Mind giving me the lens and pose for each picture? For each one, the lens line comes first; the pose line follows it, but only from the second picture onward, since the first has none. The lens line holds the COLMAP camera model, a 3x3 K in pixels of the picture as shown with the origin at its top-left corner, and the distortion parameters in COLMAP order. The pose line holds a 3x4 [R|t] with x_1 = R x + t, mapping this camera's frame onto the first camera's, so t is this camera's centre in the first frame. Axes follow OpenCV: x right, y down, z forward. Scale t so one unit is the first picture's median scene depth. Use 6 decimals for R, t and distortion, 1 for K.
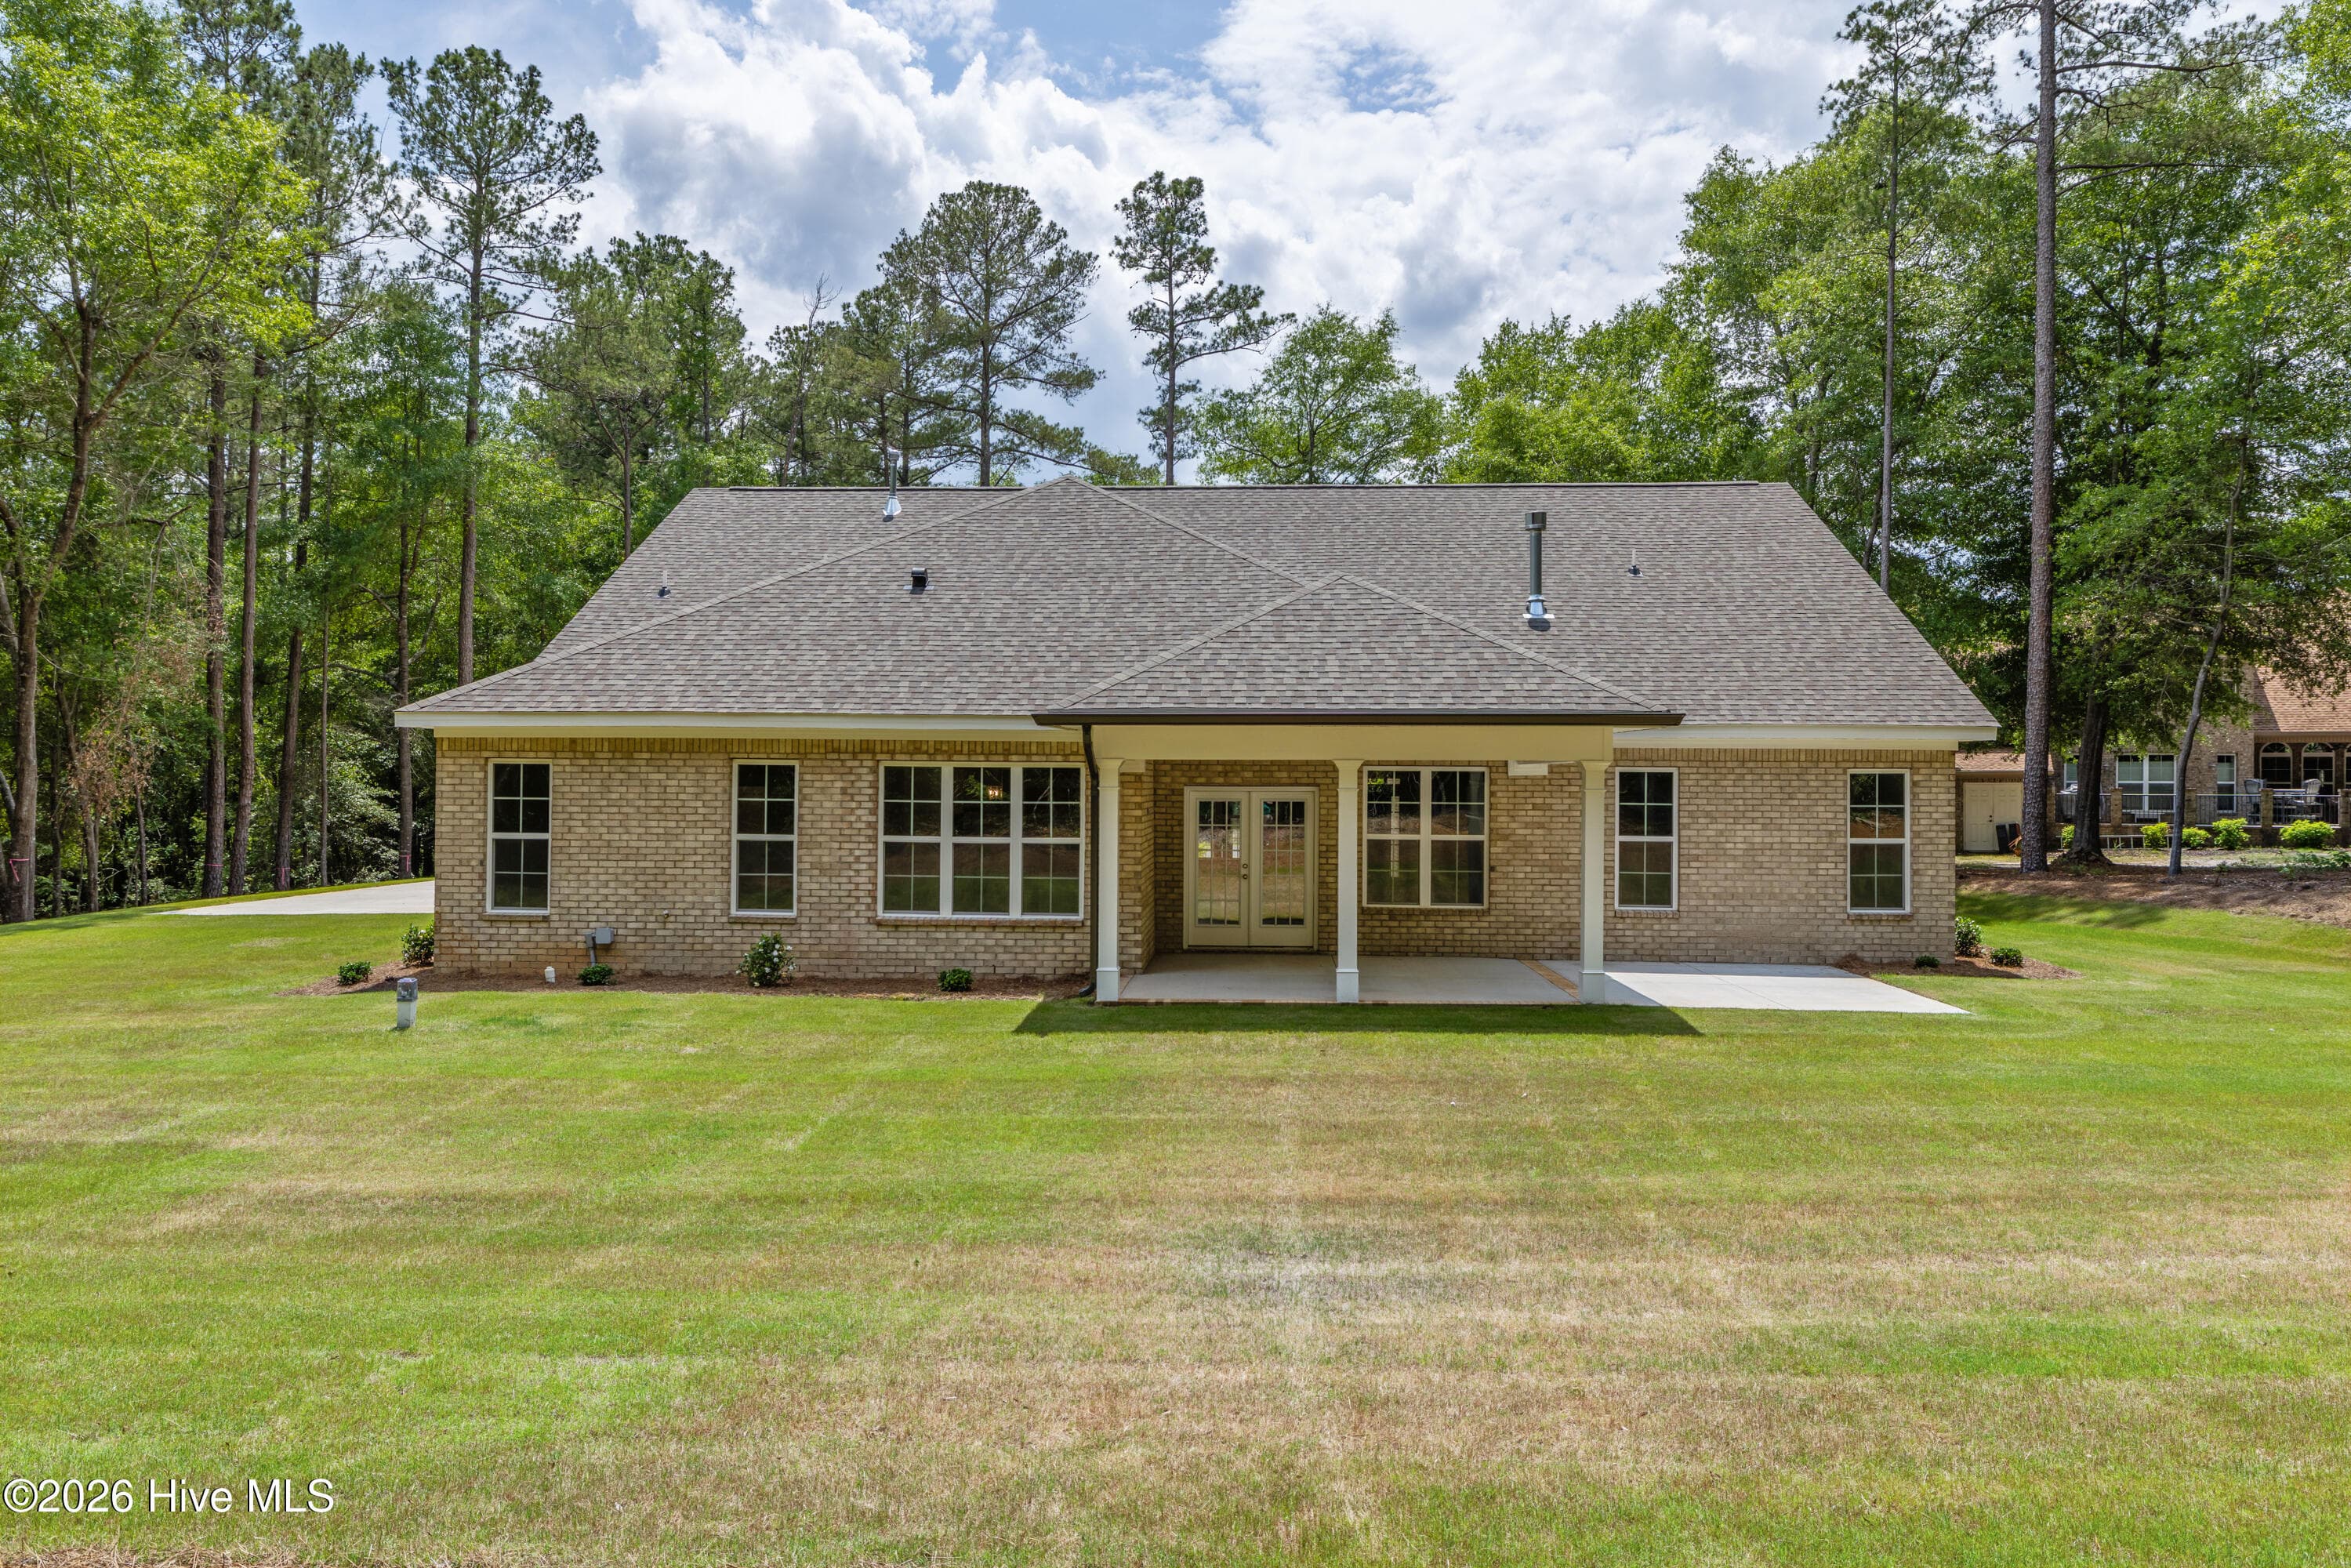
lens RADIAL K [[1570.2, 0, 1180.9], [0, 1570.2, 753.0], [0, 0, 1]] dist [0.020322, -0.018337]
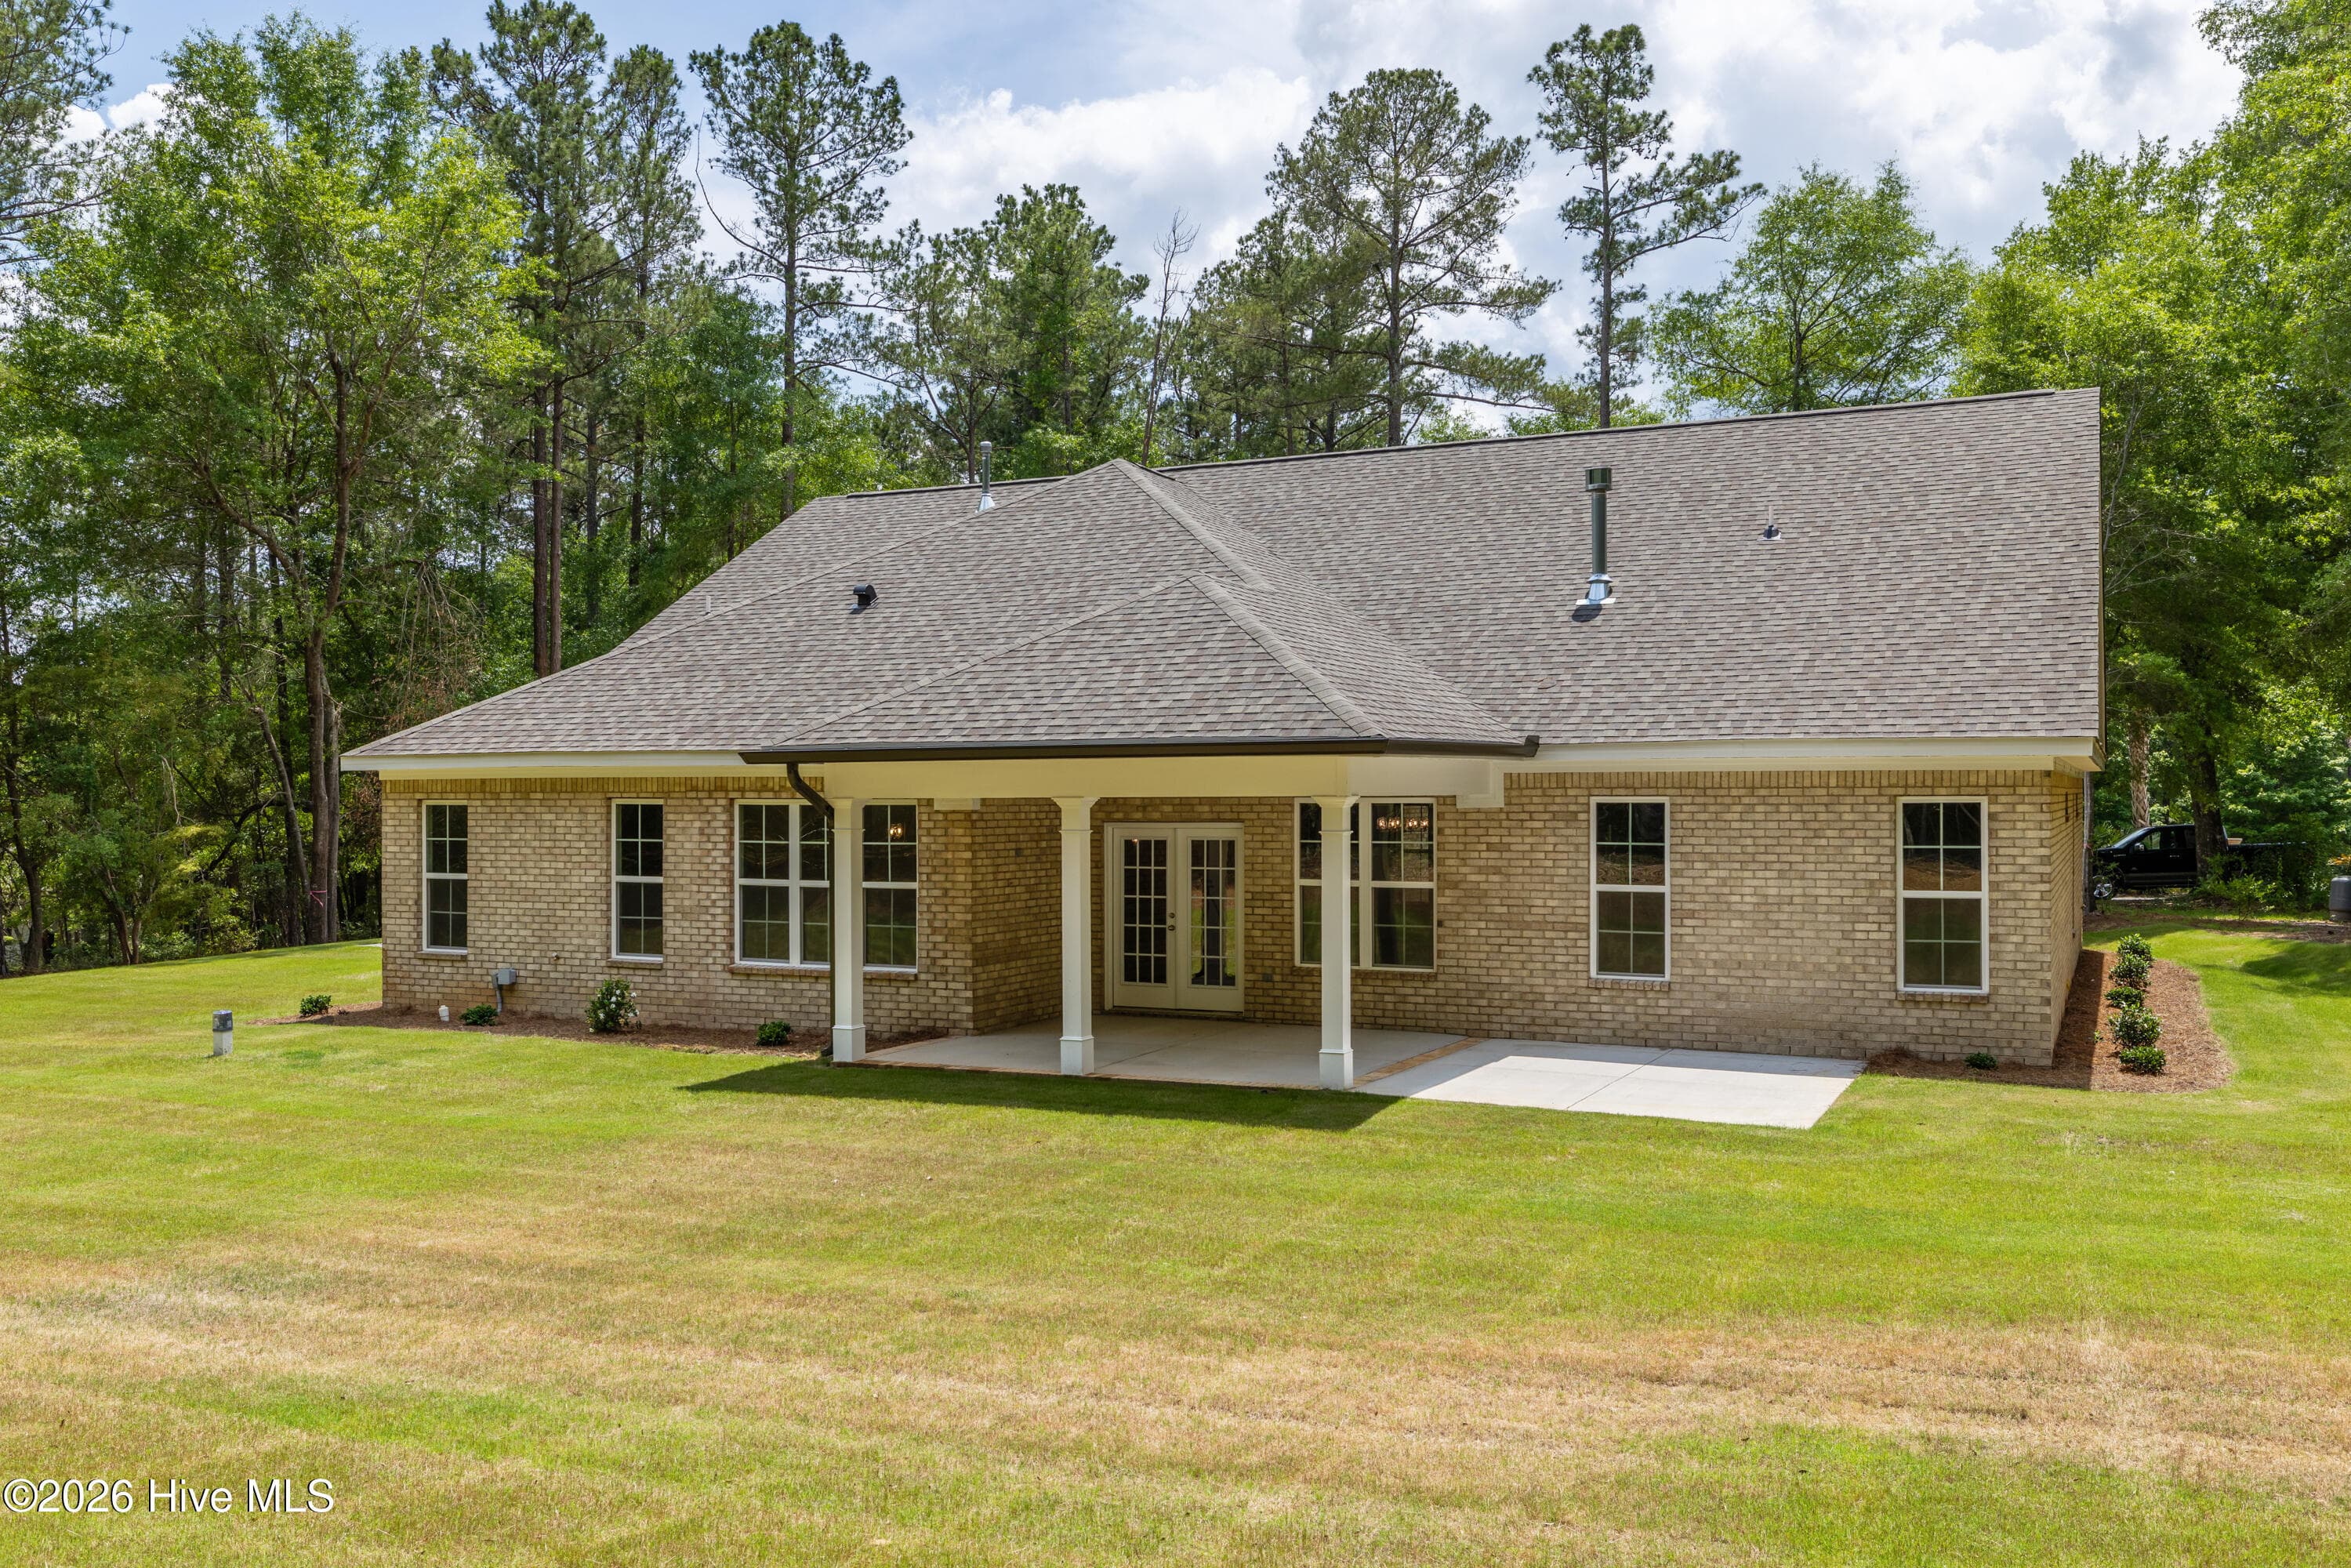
lens RADIAL K [[1975.3, 0, 1162.8], [0, 1975.3, 784.3], [0, 0, 1]] dist [0.015353, -0.016552]
pose [[0.919523, -0.011172, -0.392877, 0.465447], [0.016495, 0.999812, 0.010177, -0.010840], [0.392689, -0.015838, 0.919535, 0.007889]]
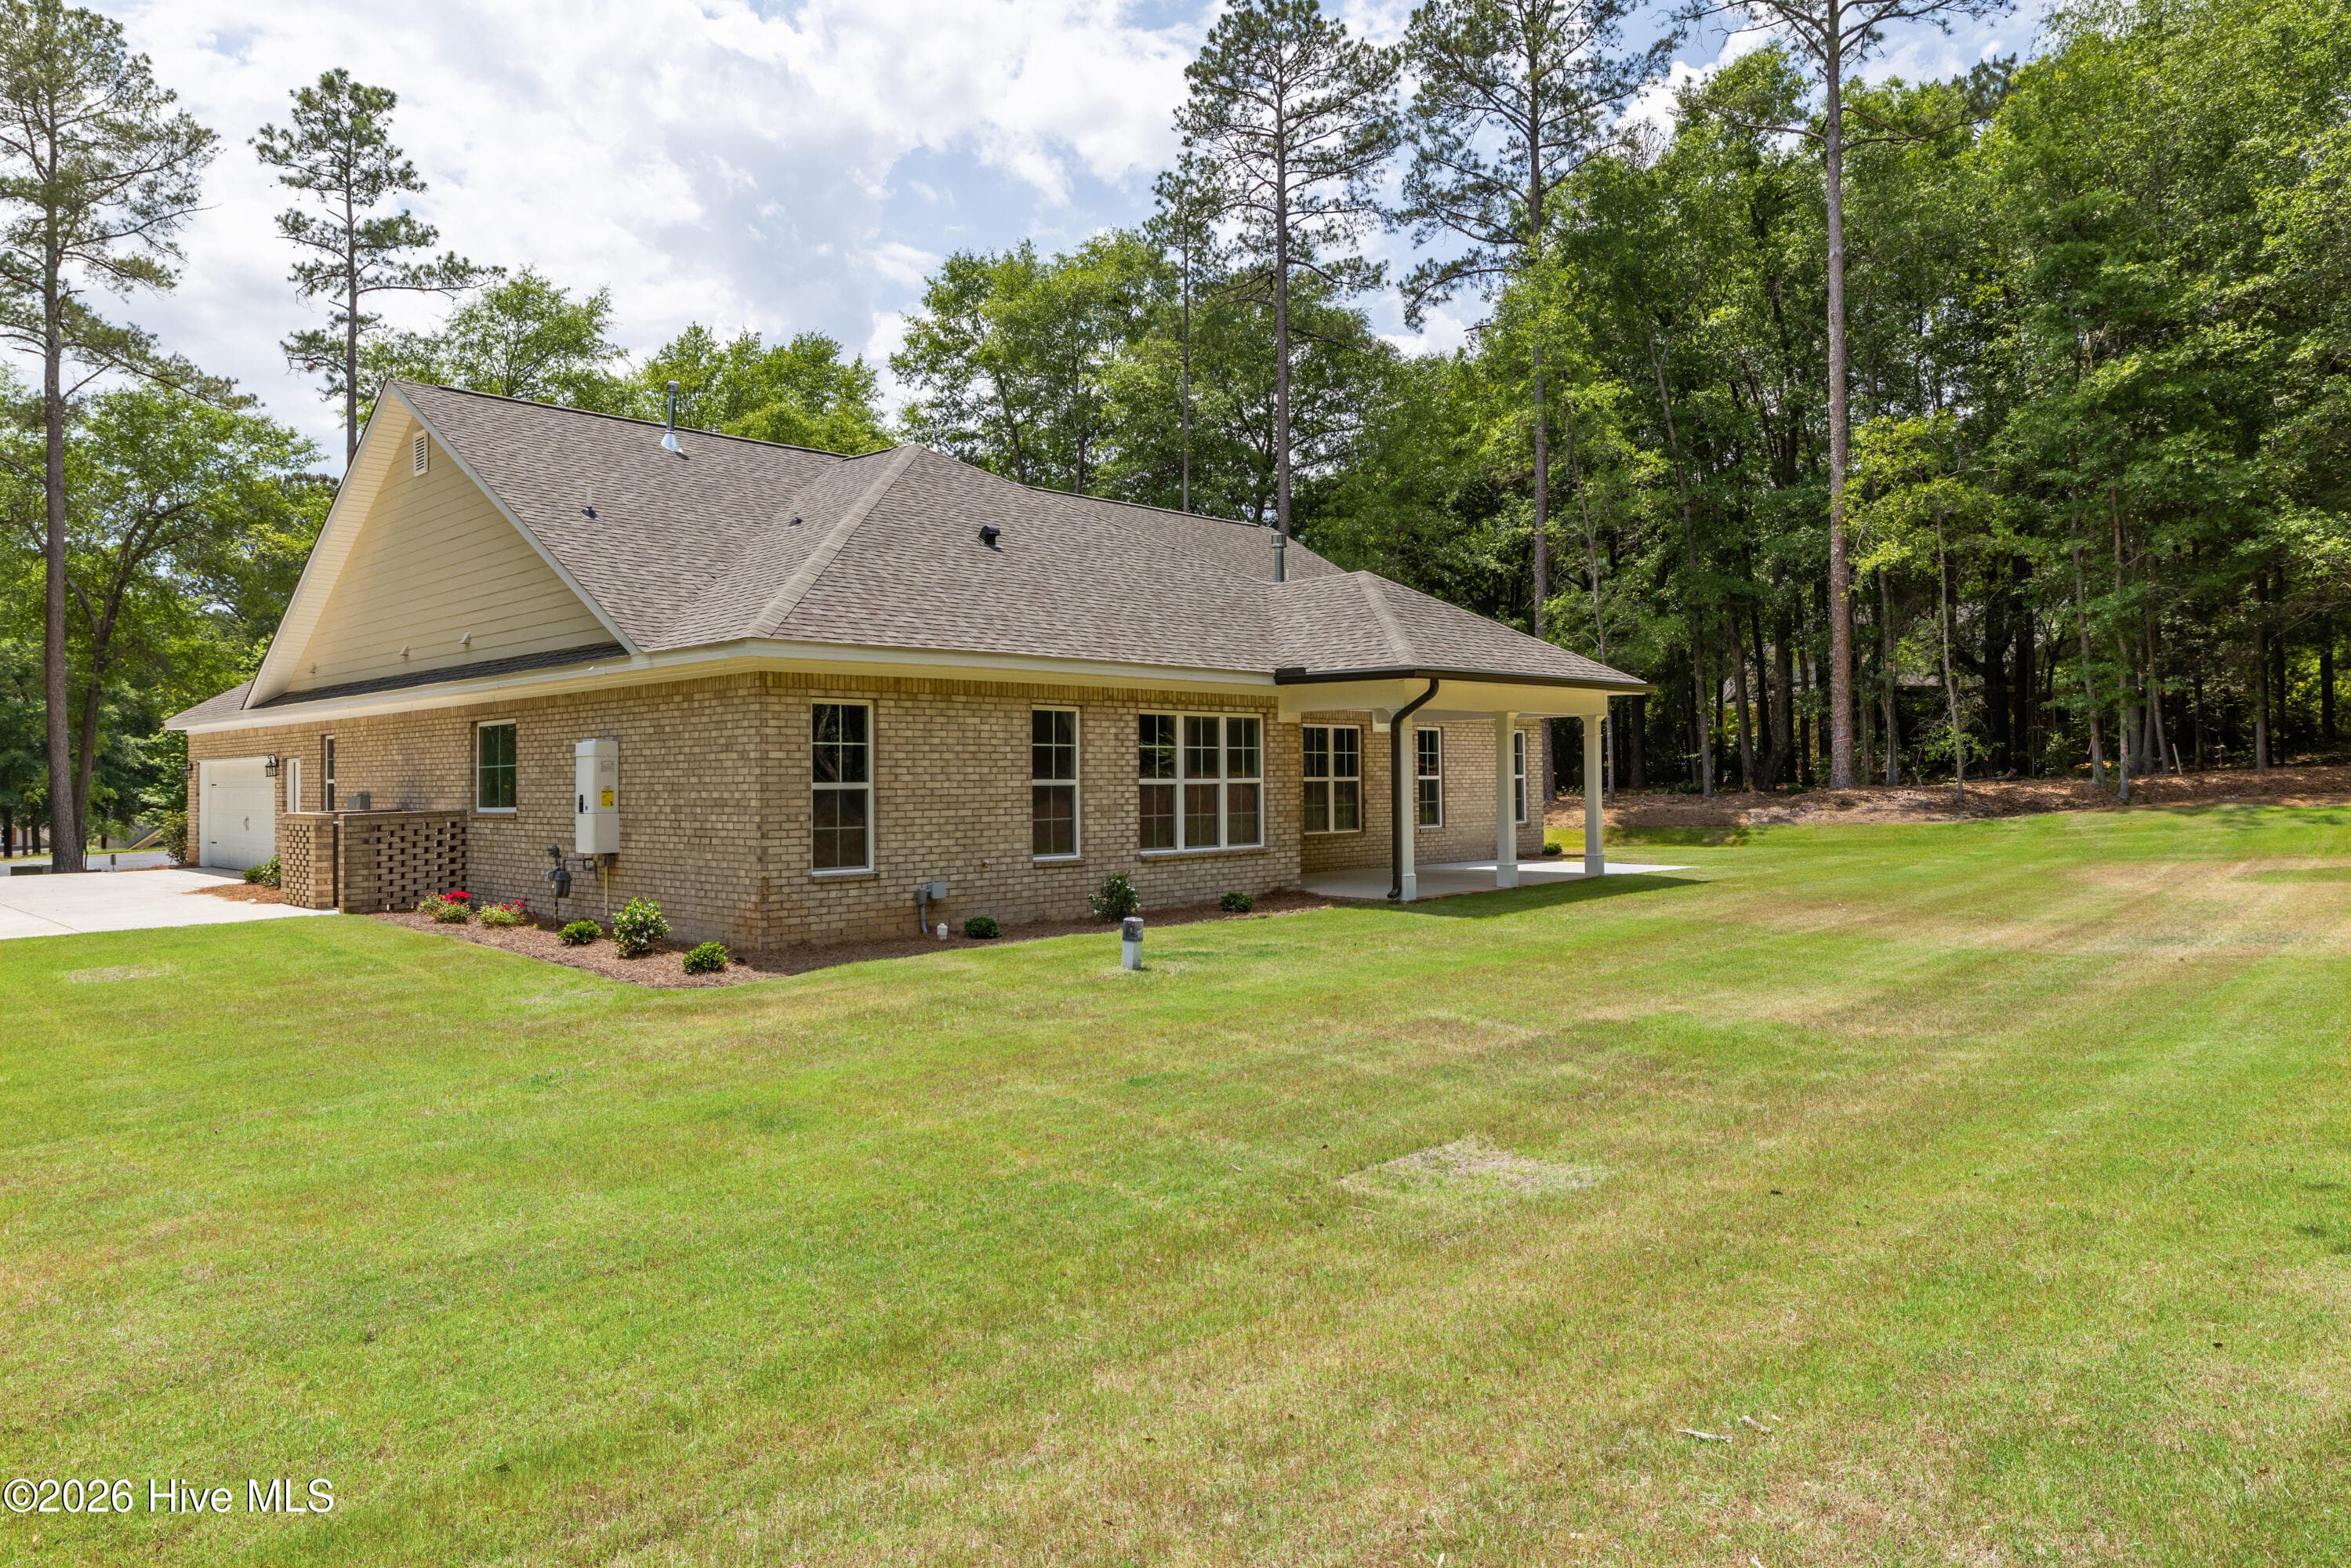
lens RADIAL K [[1487.6, 0, 1196.1], [0, 1487.6, 724.1], [0, 0, 1]] dist [0.008447, -0.006231]
pose [[0.658957, 0.012920, 0.752070, -0.842979], [0.003065, 0.999798, -0.019862, 0.032296], [-0.752174, 0.015394, 0.658784, 0.273610]]
